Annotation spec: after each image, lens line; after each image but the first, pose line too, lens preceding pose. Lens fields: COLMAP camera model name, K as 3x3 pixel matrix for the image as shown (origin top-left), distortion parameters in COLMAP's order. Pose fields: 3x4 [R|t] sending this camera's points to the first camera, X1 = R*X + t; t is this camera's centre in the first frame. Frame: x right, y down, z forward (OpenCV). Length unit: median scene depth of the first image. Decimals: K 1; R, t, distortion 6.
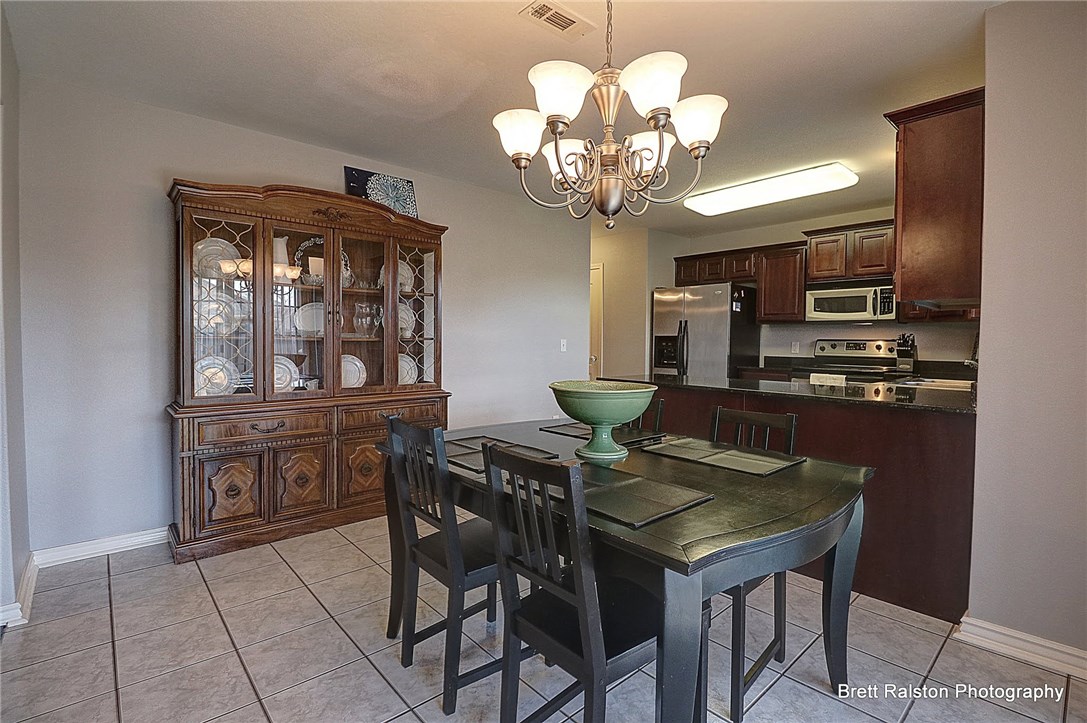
lens RADIAL K [[506.7, 0, 537.2], [0, 506.7, 354.1], [0, 0, 1]] dist [-0.016101, -0.004590]
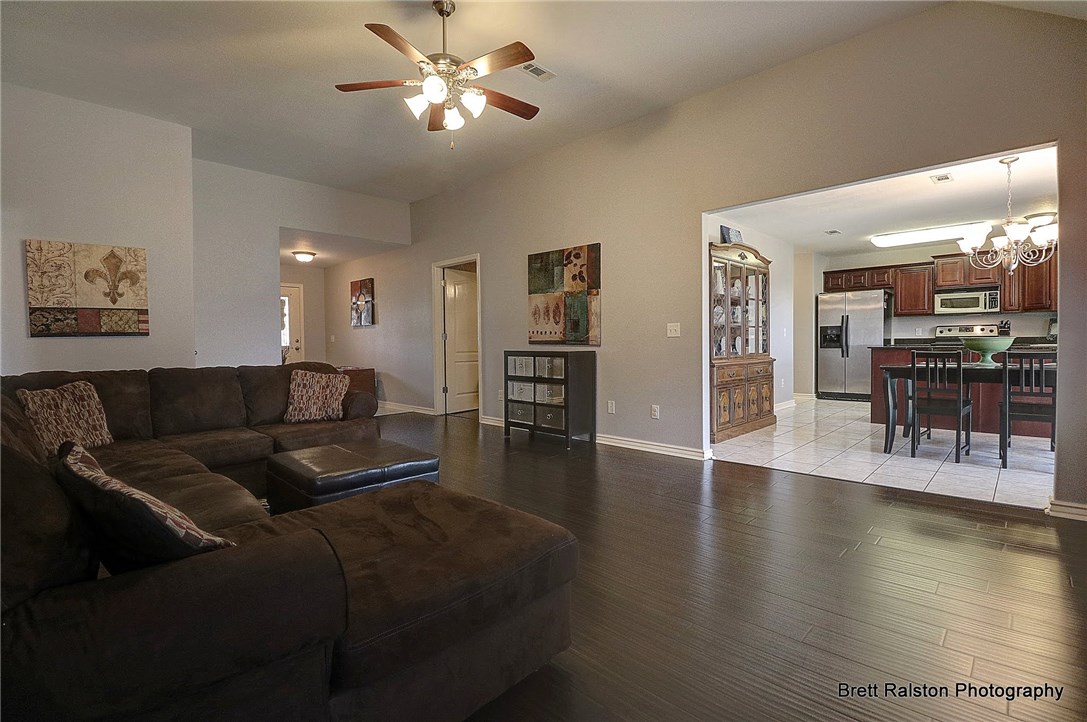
lens RADIAL K [[506.7, 0, 539.0], [0, 506.7, 349.8], [0, 0, 1]] dist [-0.016101, -0.004590]
pose [[0.996930, -0.020303, 0.075622, -0.803631], [0.021409, 0.999675, -0.013843, 0.040319], [-0.075316, 0.015420, 0.997040, -0.438185]]
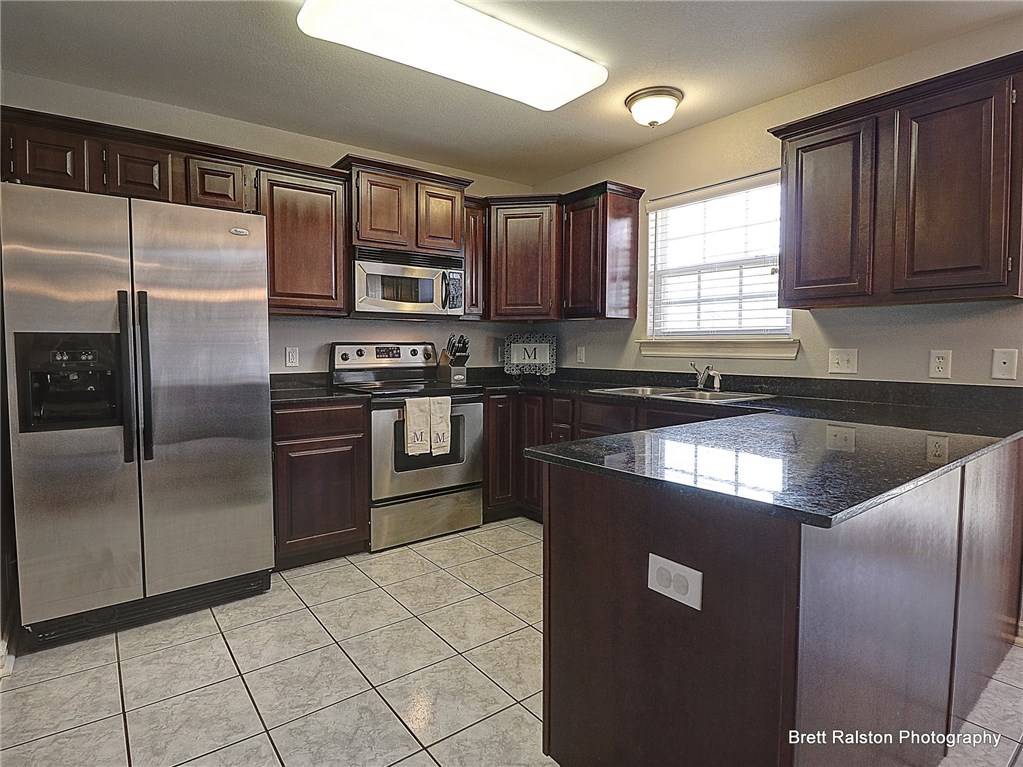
lens RADIAL K [[545.1, 0, 489.1], [0, 545.1, 373.5], [0, 0, 1]] dist [-0.003127, 0.000929]
pose [[0.100762, -0.059423, 0.993134, -0.093391], [0.029670, 0.997950, 0.056701, -0.024870], [-0.994468, 0.023753, 0.102319, 0.795180]]
